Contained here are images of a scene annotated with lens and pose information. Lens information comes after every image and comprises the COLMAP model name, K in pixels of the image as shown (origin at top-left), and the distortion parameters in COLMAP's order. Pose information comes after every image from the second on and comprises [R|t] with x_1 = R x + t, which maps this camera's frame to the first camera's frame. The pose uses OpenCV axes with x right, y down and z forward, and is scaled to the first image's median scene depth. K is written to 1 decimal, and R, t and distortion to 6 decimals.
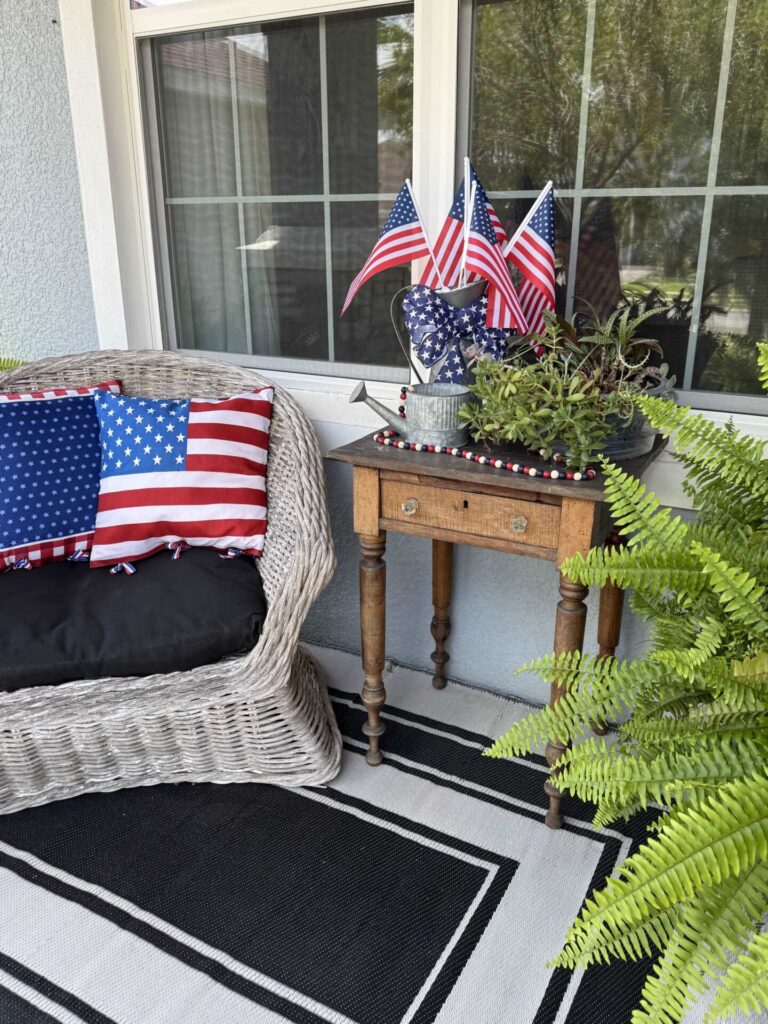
lens RADIAL K [[812.9, 0, 382.7], [0, 812.9, 514.4], [0, 0, 1]] dist [0.128367, 0.002372]
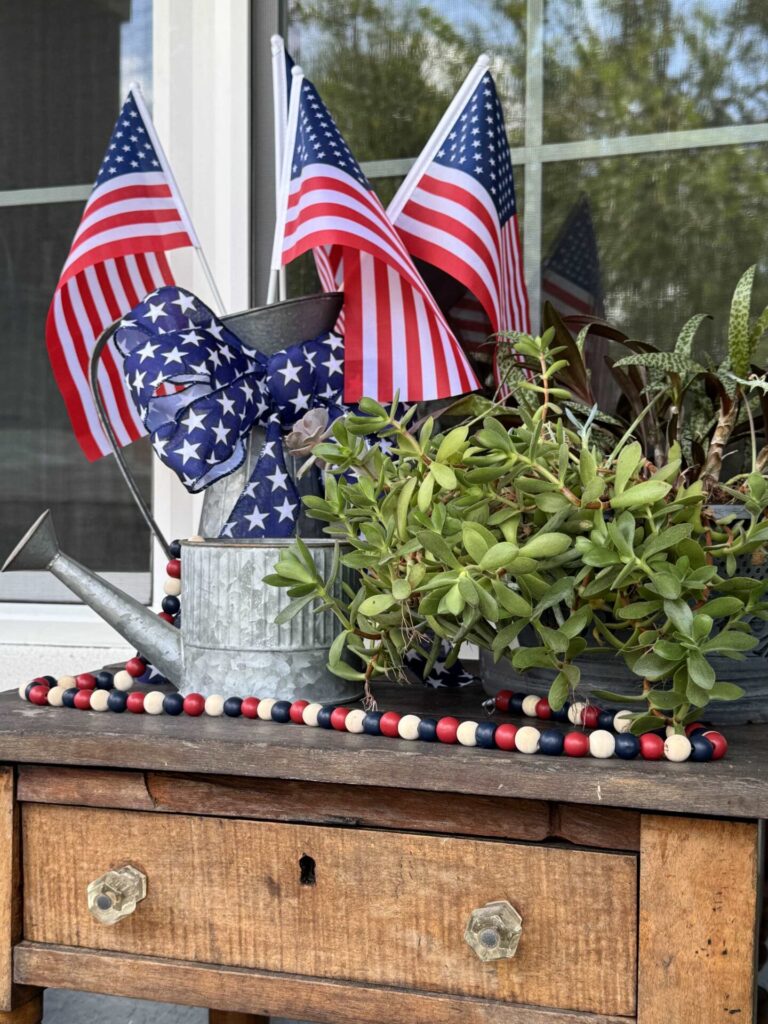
lens RADIAL K [[1354.6, 0, 382.3], [0, 1354.6, 514.5], [0, 0, 1]] dist [0.091122, 0.000000]
pose [[0.986112, 0.004639, 0.166017, 0.045780], [0.050086, 0.944763, -0.323904, 0.026604], [-0.158350, 0.327721, 0.931410, 0.488093]]
